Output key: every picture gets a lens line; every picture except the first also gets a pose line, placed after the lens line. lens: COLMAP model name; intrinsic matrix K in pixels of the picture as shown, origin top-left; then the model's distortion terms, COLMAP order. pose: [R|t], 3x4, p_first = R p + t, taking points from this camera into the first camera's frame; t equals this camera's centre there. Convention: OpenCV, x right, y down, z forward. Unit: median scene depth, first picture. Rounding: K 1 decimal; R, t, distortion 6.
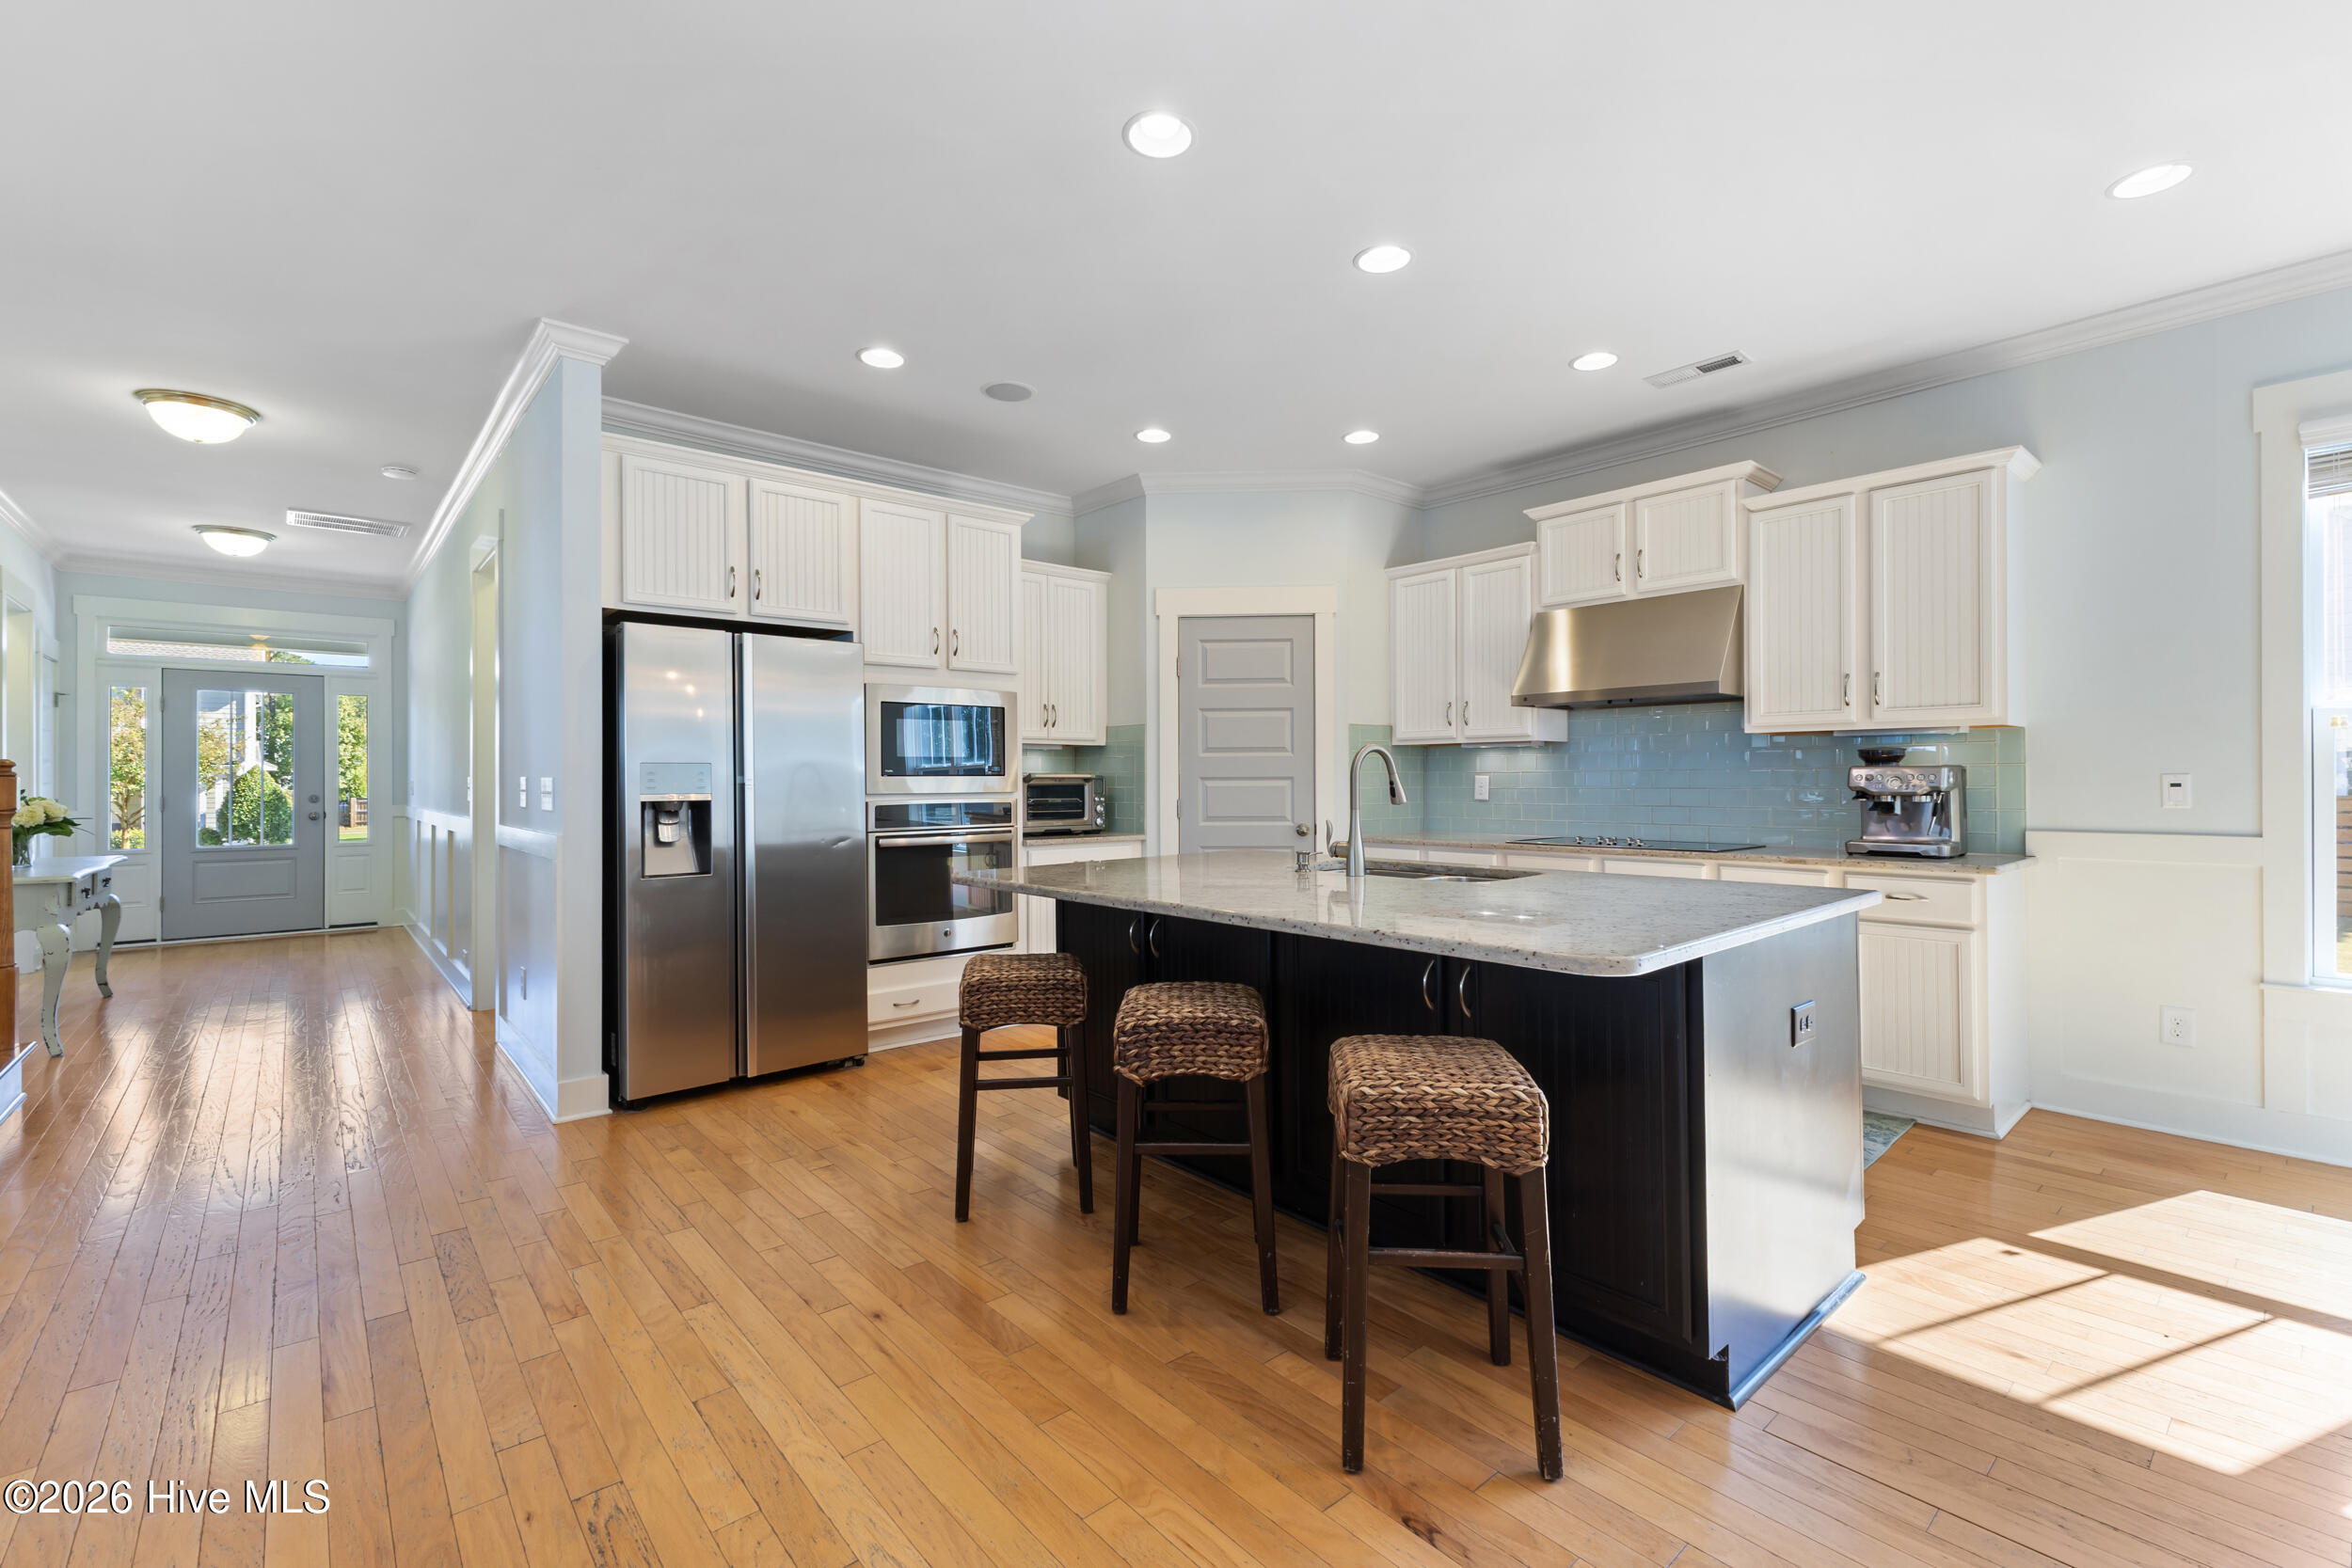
lens RADIAL K [[1014.7, 0, 1176.7], [0, 1014.7, 771.6], [0, 0, 1]] dist [0.012137, -0.002420]
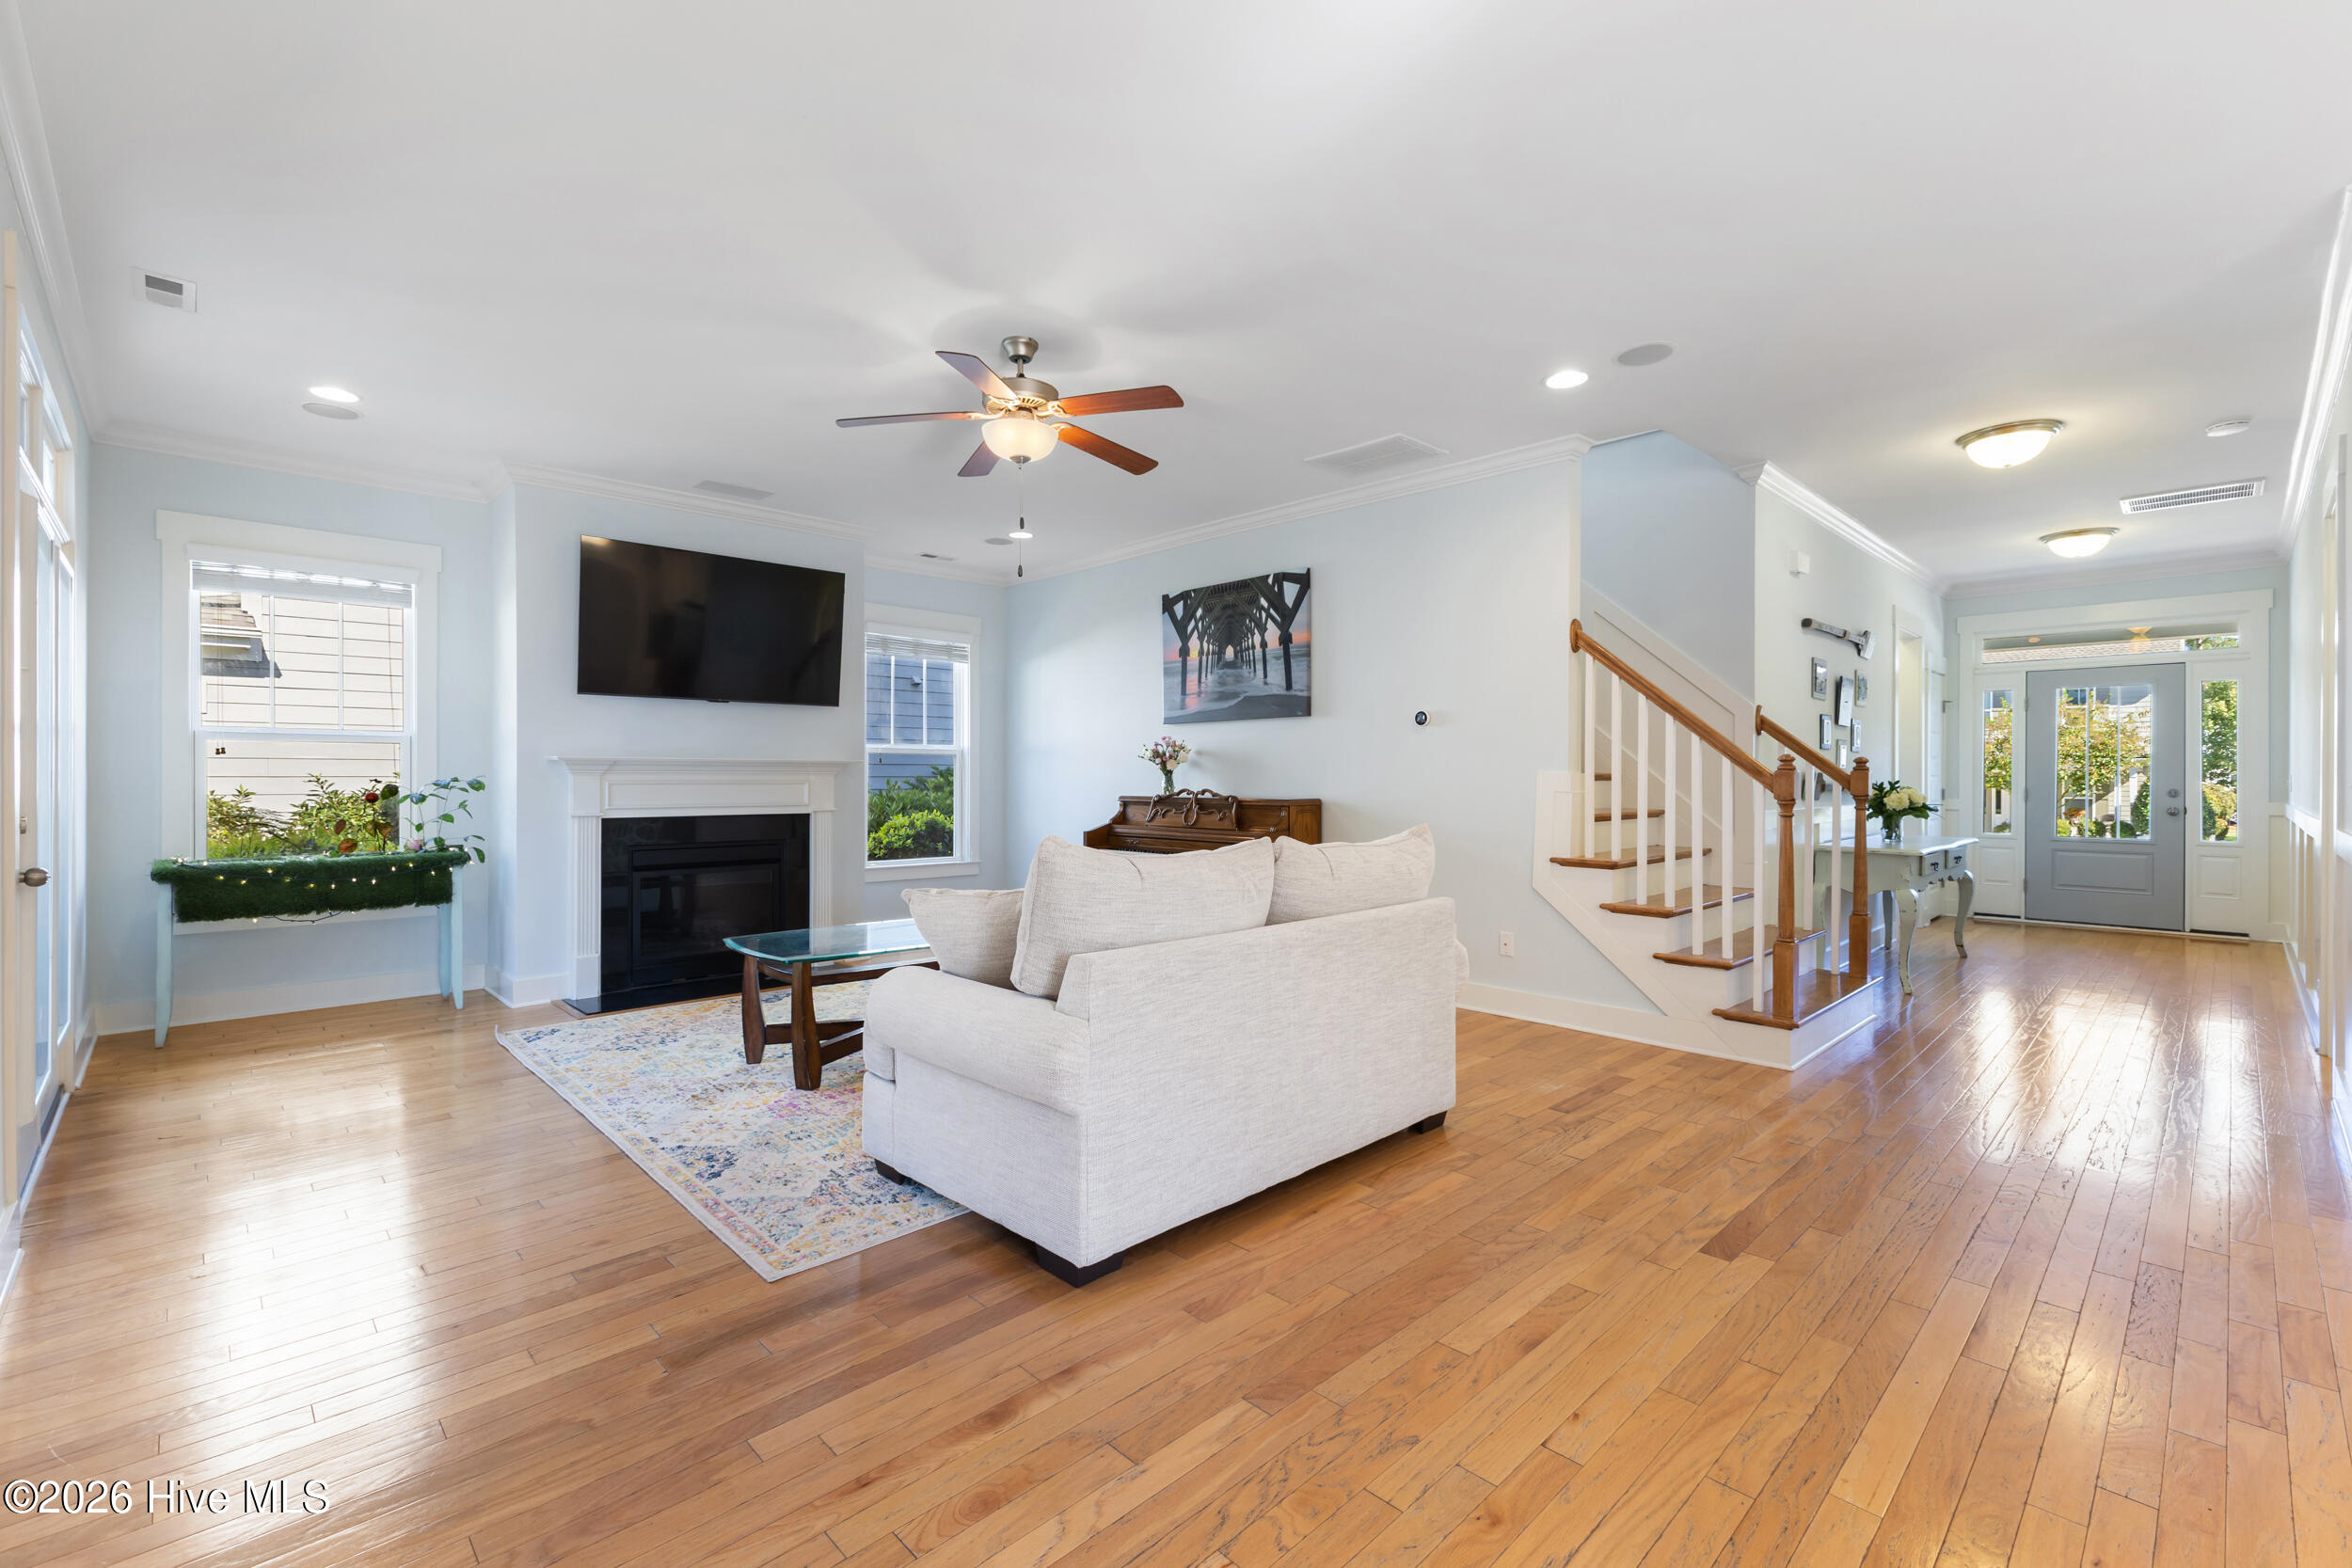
lens RADIAL K [[1014.7, 0, 1178.7], [0, 1014.7, 771.8], [0, 0, 1]] dist [0.012137, -0.002420]
pose [[0.056472, -0.000241, -0.998404, 0.097196], [0.006398, 0.999980, 0.000121, 0.001253], [0.998384, -0.006395, 0.056472, 0.045954]]
